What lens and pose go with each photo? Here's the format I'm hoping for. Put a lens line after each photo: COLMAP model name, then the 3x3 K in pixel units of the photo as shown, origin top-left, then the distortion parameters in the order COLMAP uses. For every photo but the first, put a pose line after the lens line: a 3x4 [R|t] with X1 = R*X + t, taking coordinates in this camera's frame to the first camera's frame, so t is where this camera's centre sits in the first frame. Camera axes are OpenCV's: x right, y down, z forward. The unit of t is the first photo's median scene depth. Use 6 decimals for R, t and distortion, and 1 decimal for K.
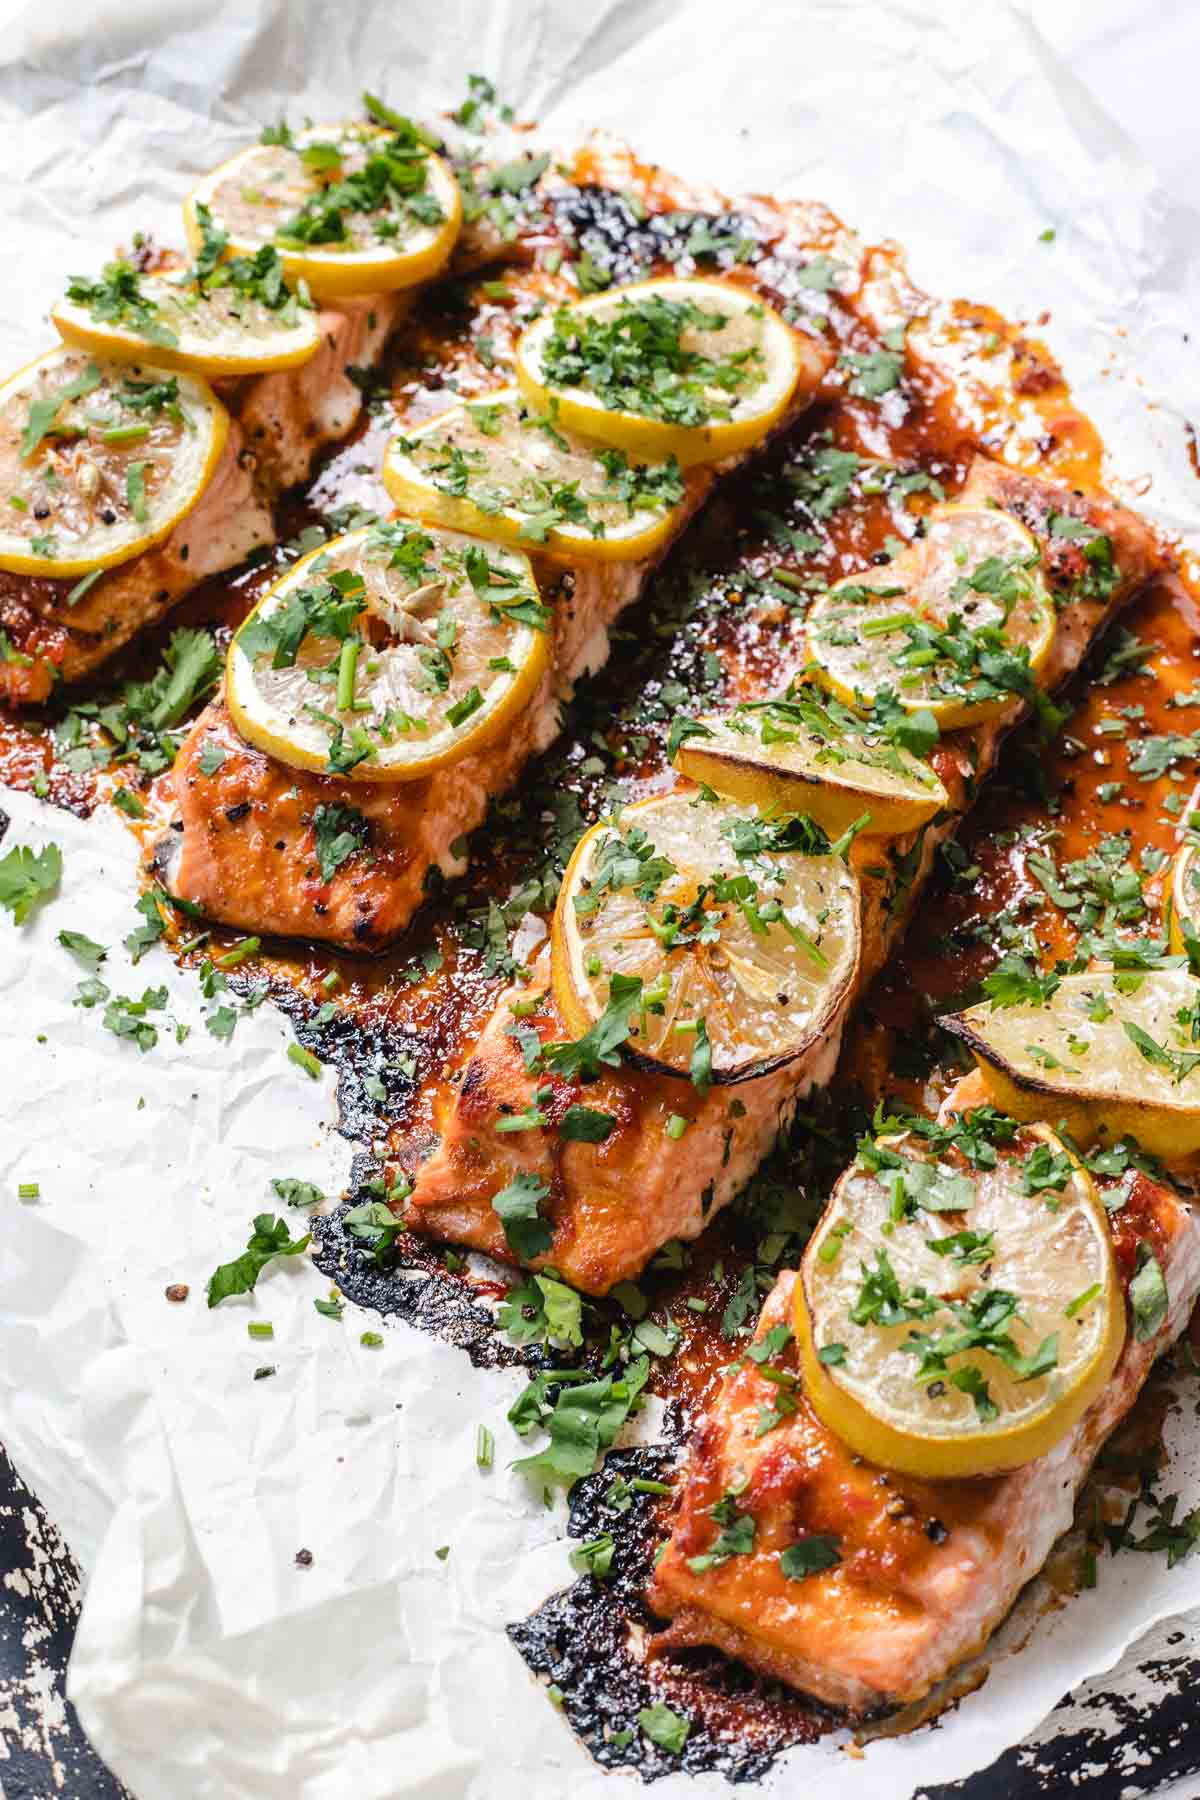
lens RADIAL K [[2847.9, 0, 599.8], [0, 2847.9, 888.3], [0, 0, 1]] dist [0.000489, 0.000000]
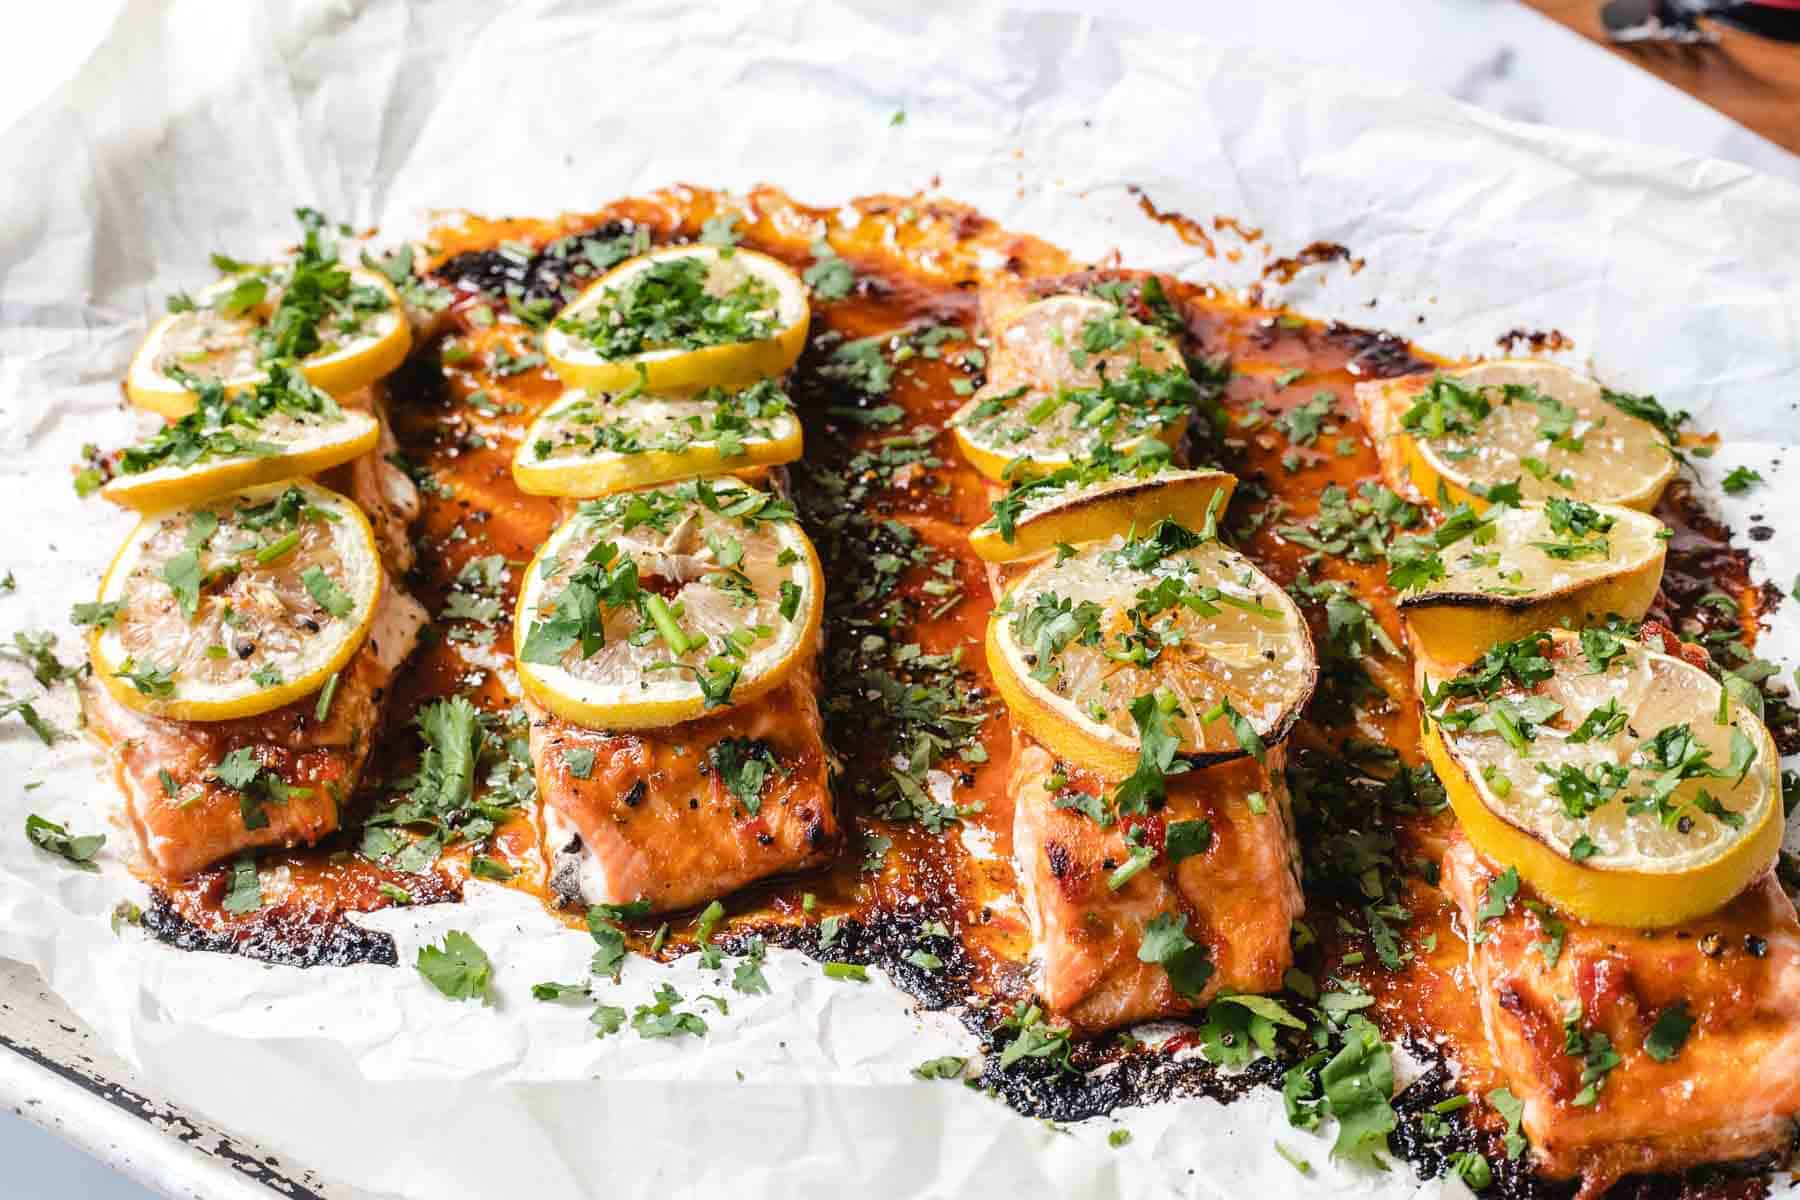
lens RADIAL K [[2847.9, 0, 892.8], [0, 2847.9, 598.7], [0, 0, 1]] dist [0.000489, 0.000000]
pose [[0.827569, -0.397515, 0.396372, -0.411591], [0.480836, 0.866344, -0.135076, 0.087168], [-0.289700, 0.302375, 0.908099, 0.094530]]
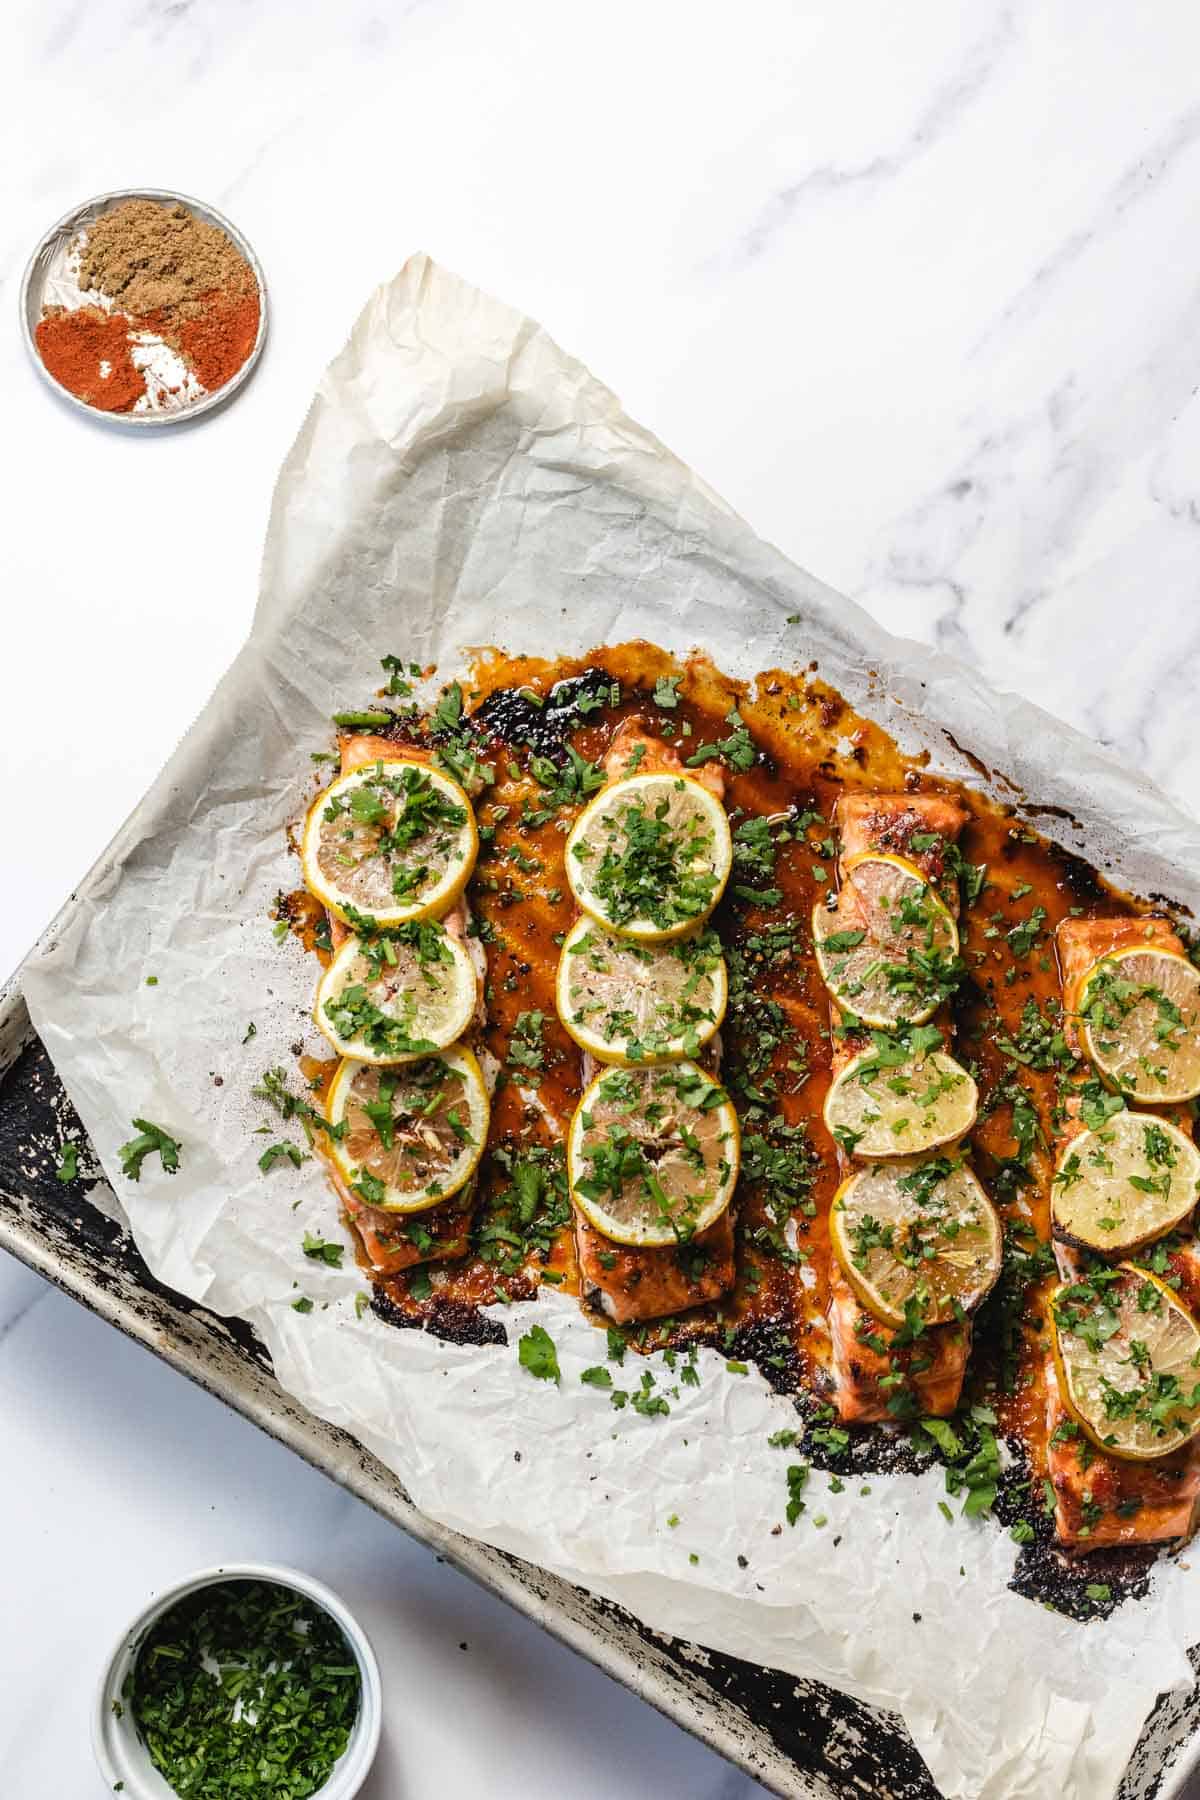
lens RADIAL K [[2736.3, 0, 583.6], [0, 2736.3, 879.6], [0, 0, 1]] dist [-0.009394, 0.000000]
pose [[0.850020, -0.517571, 0.097910, -0.196480], [0.399792, 0.754931, 0.519851, -1.143047], [-0.342975, -0.402740, 0.848627, -0.359106]]
